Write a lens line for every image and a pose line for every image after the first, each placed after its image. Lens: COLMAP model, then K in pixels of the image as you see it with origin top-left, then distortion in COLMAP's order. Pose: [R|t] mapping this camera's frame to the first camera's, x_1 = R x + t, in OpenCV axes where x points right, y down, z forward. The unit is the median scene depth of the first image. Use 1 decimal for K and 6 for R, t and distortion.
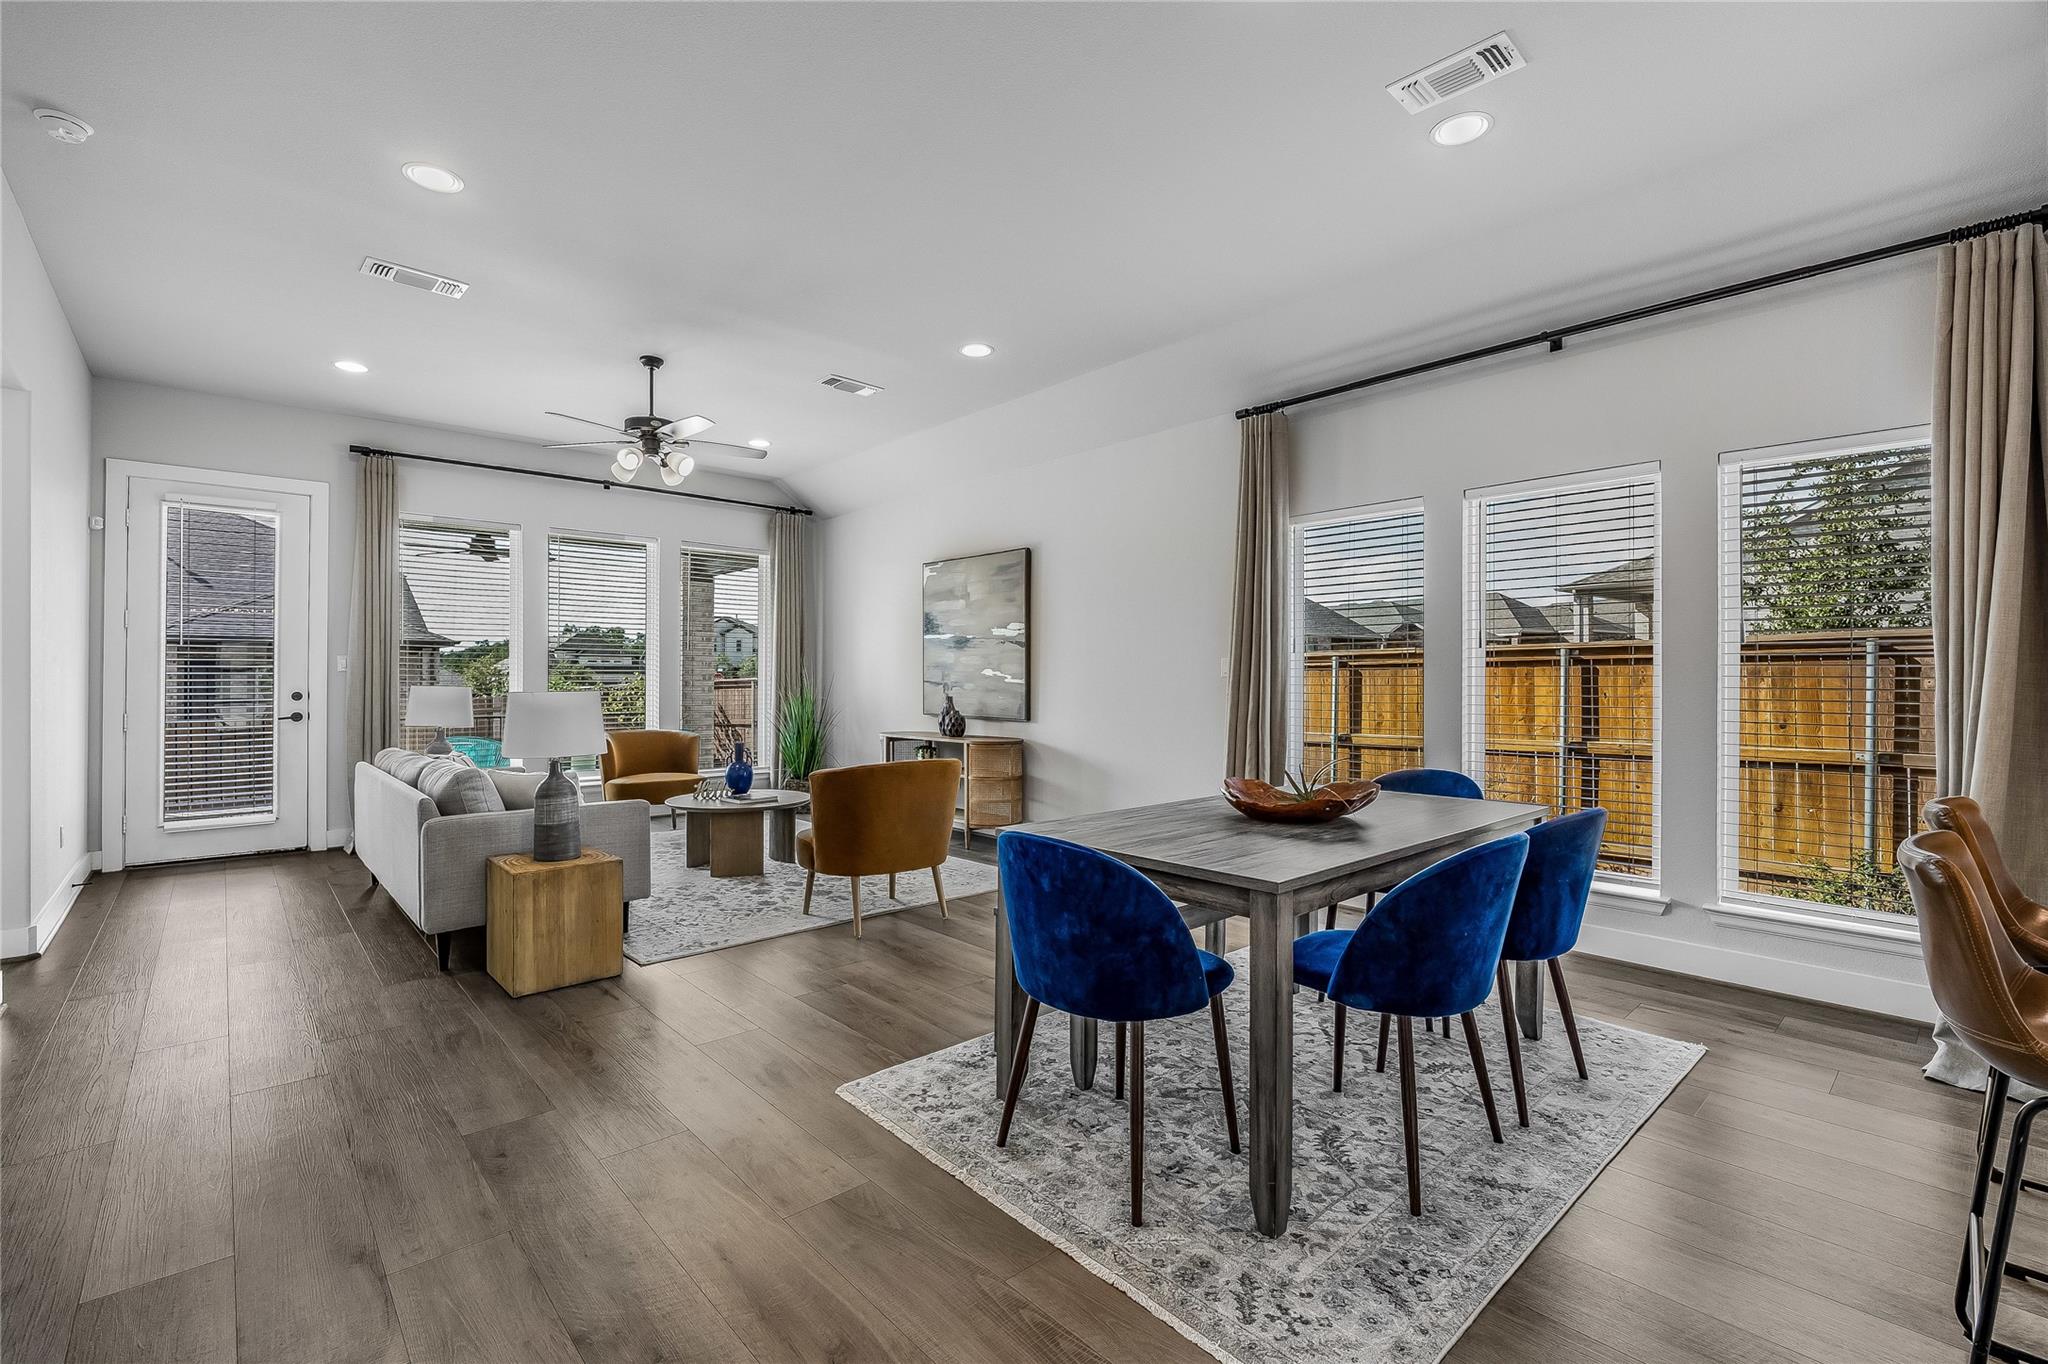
lens RADIAL K [[898.6, 0, 1020.6], [0, 898.6, 674.1], [0, 0, 1]] dist [-0.013206, -0.000014]
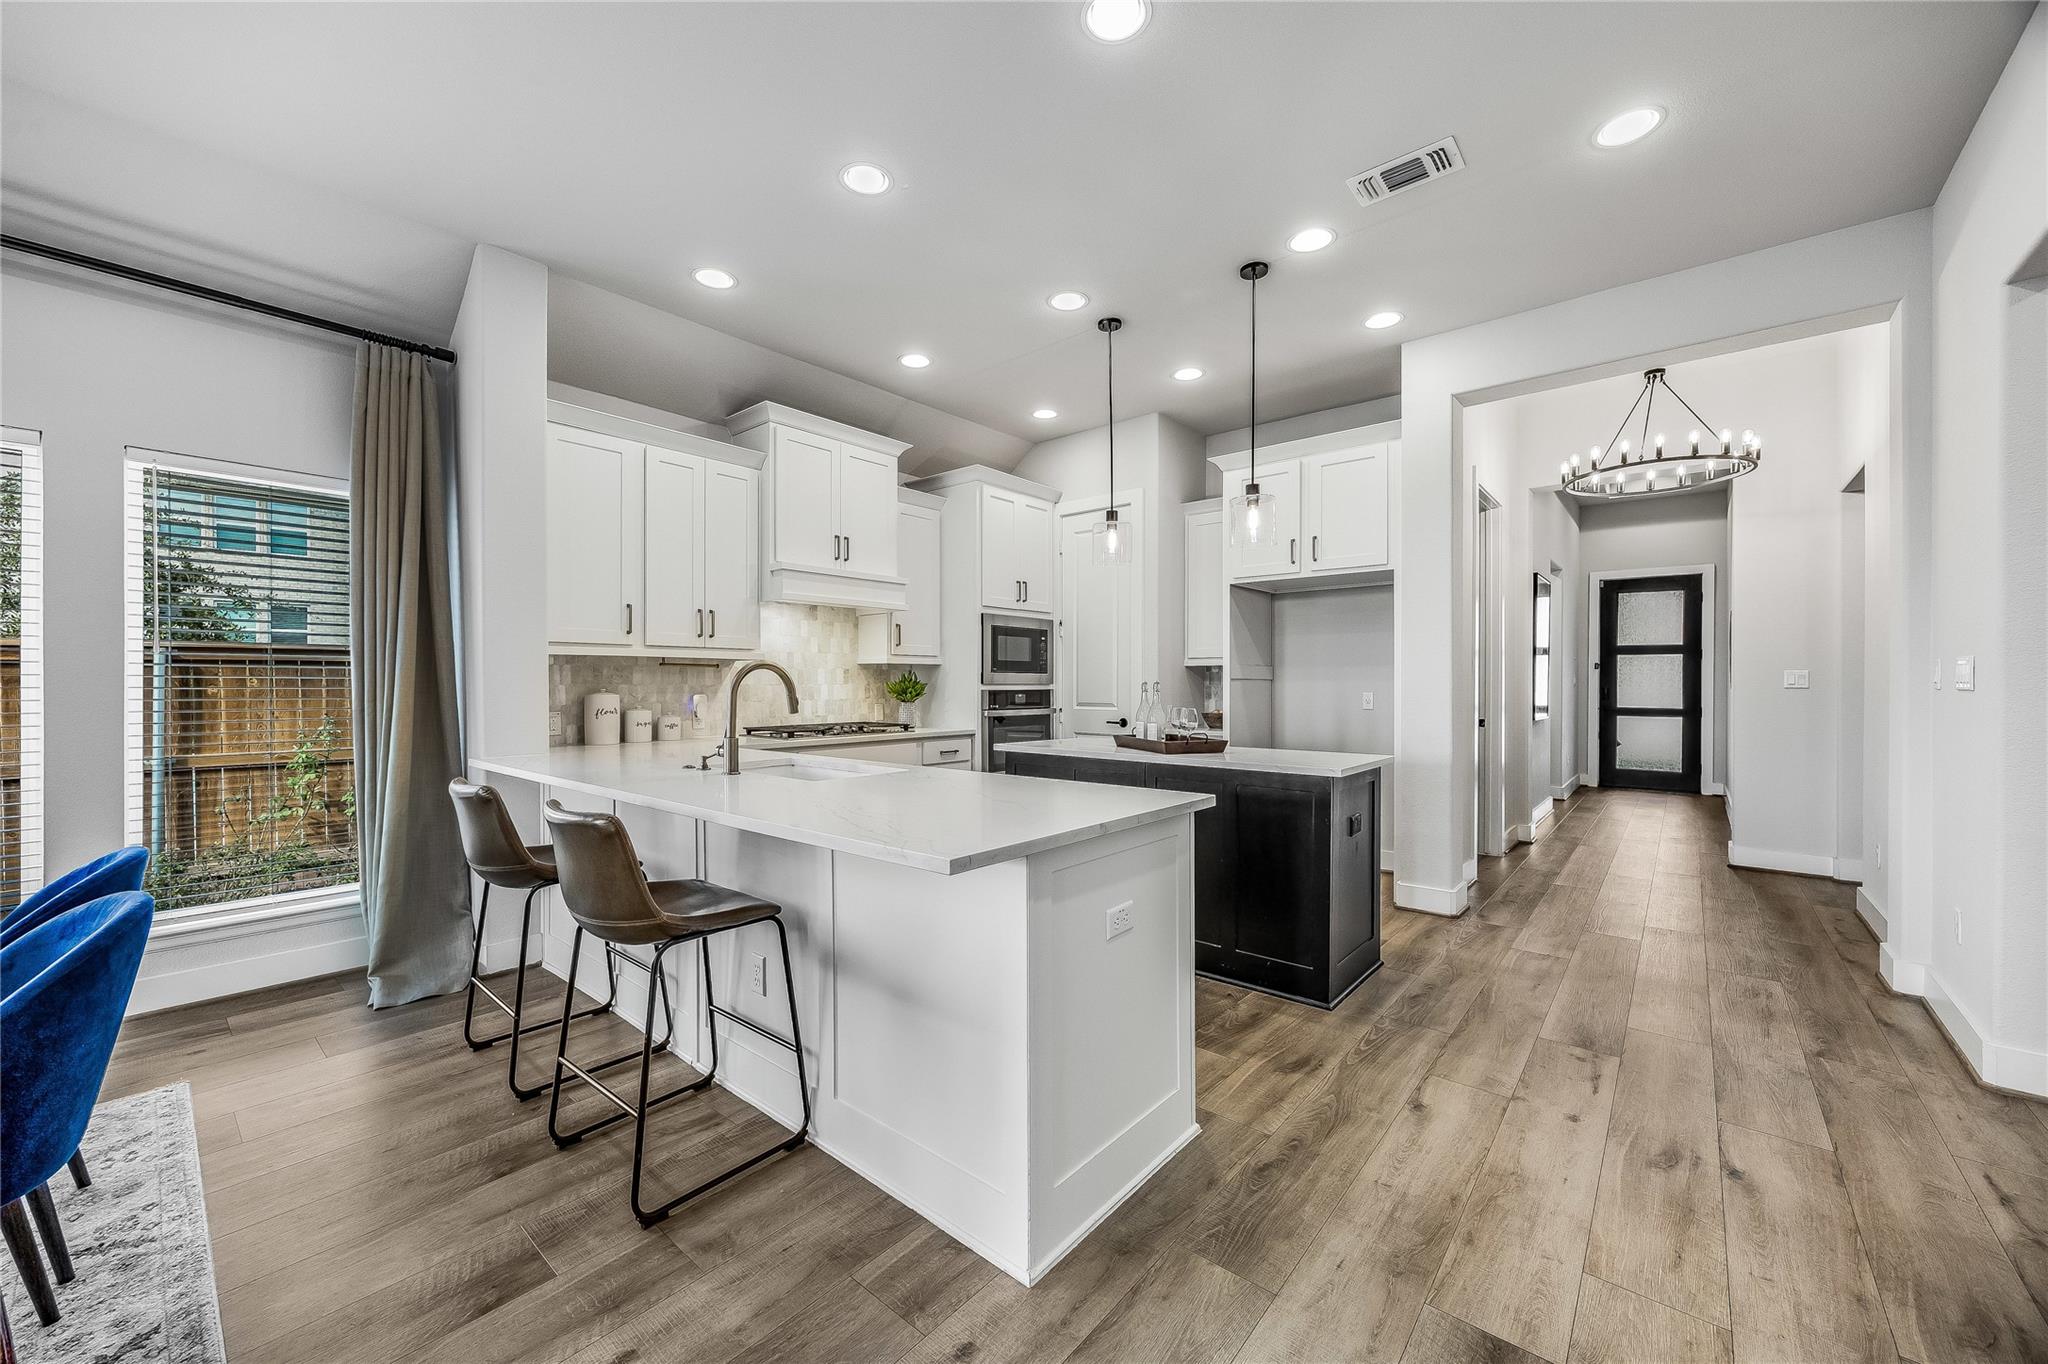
lens RADIAL K [[779.6, 0, 1017.0], [0, 779.6, 684.8], [0, 0, 1]] dist [-0.001552, 0.000047]
pose [[-0.125003, -0.005239, 0.992143, -0.088834], [-0.003360, 0.999983, 0.004857, -0.004828], [-0.992151, -0.002727, -0.125018, 0.124558]]
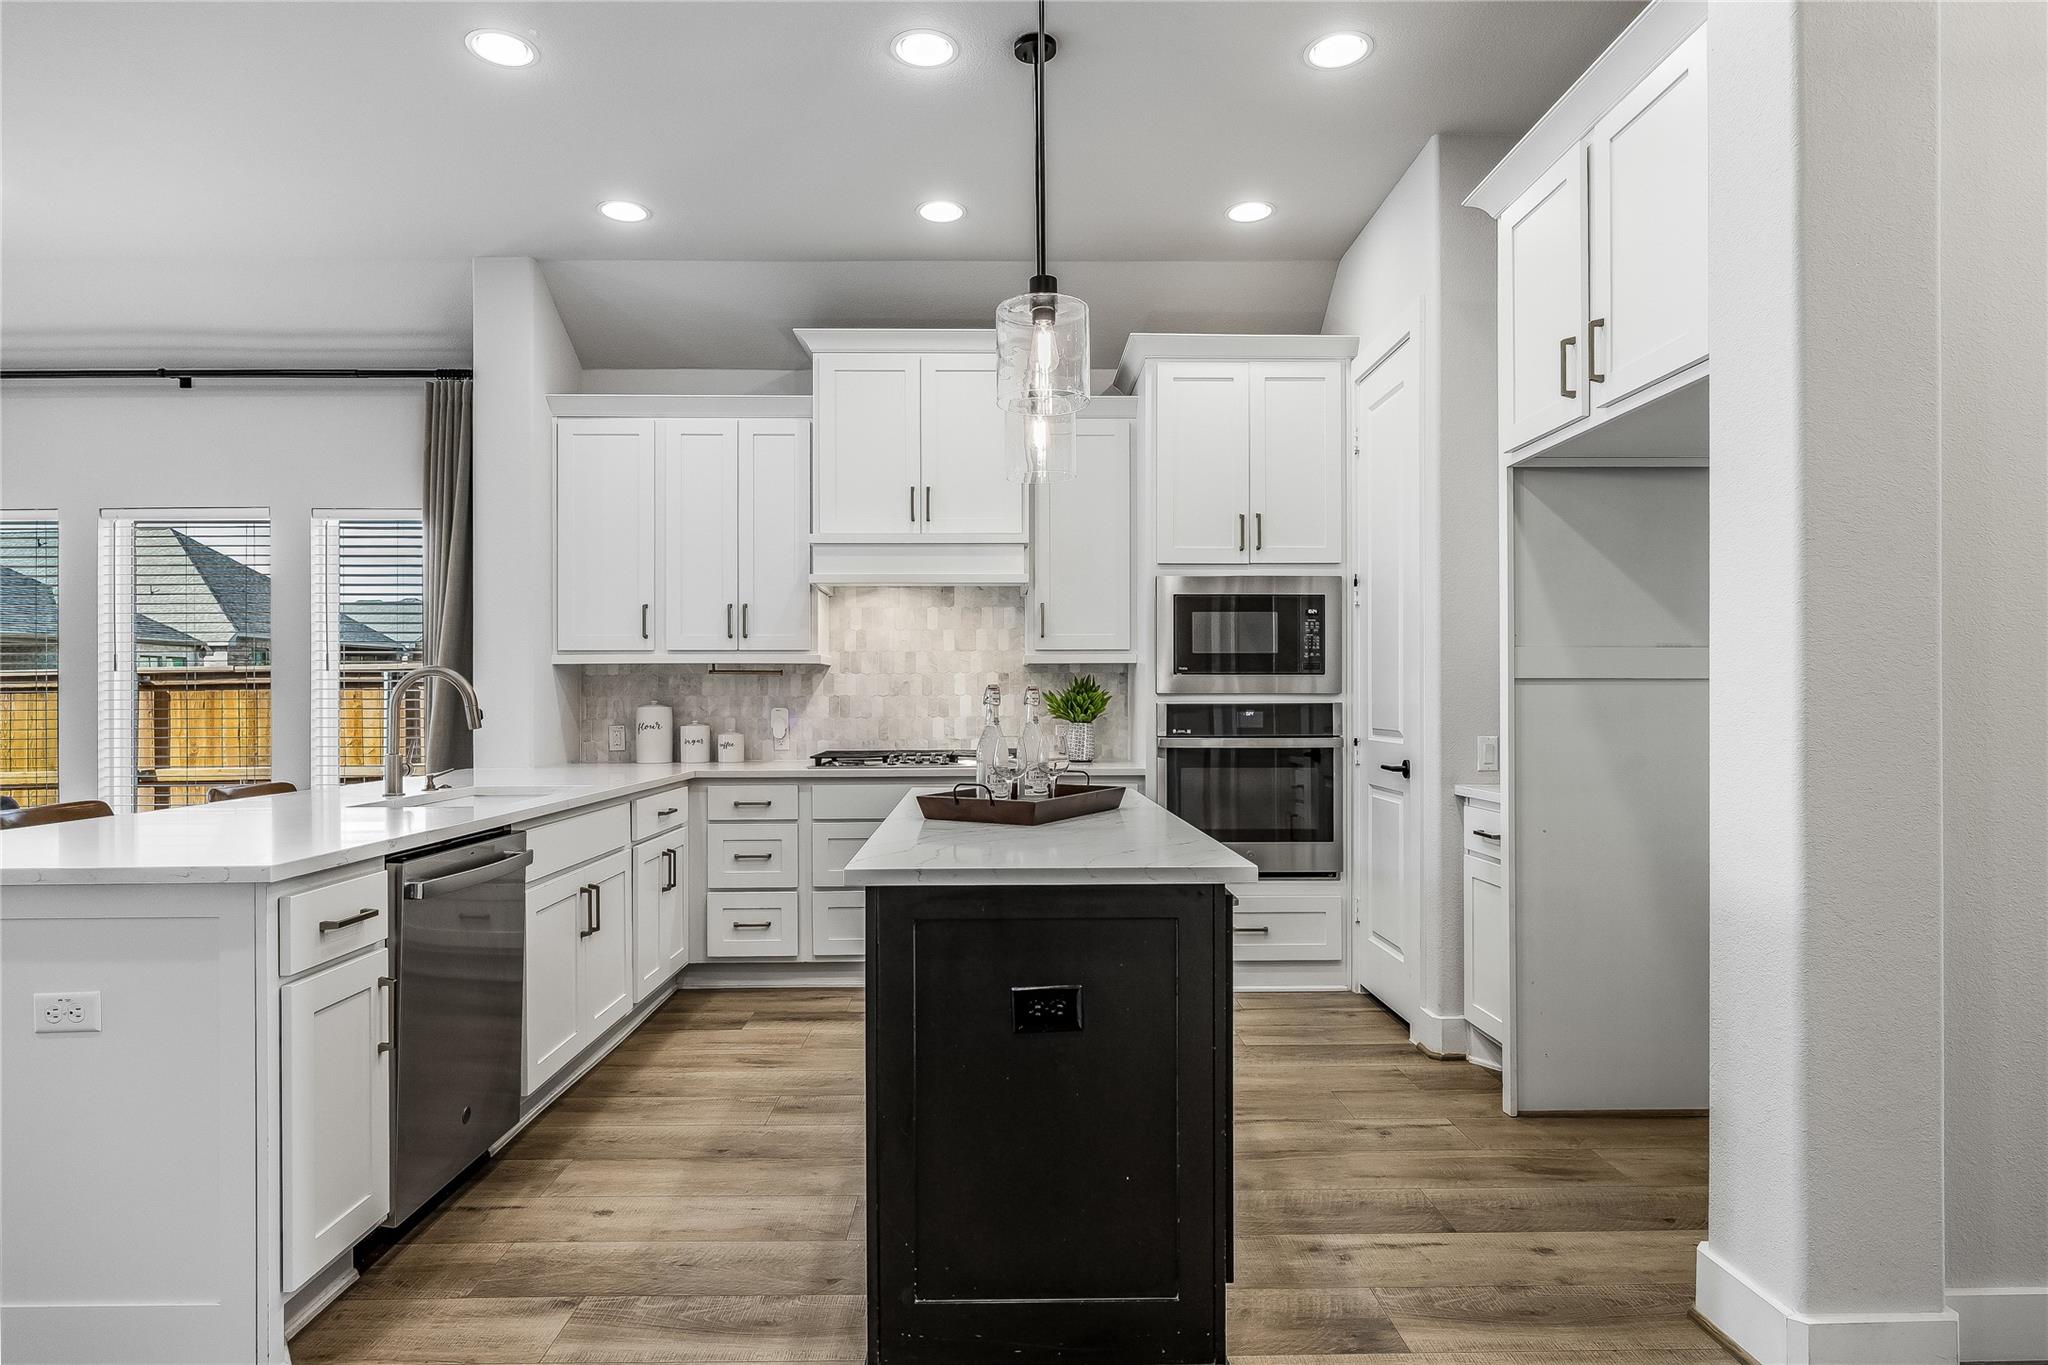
lens RADIAL K [[1125.6, 0, 1016.8], [0, 1125.6, 700.2], [0, 0, 1]] dist [0.000367, -0.000540]
pose [[0.657206, -0.006132, 0.753686, 0.181757], [0.002386, 0.999979, 0.006056, -0.001516], [-0.753707, -0.002182, 0.657207, -0.448193]]
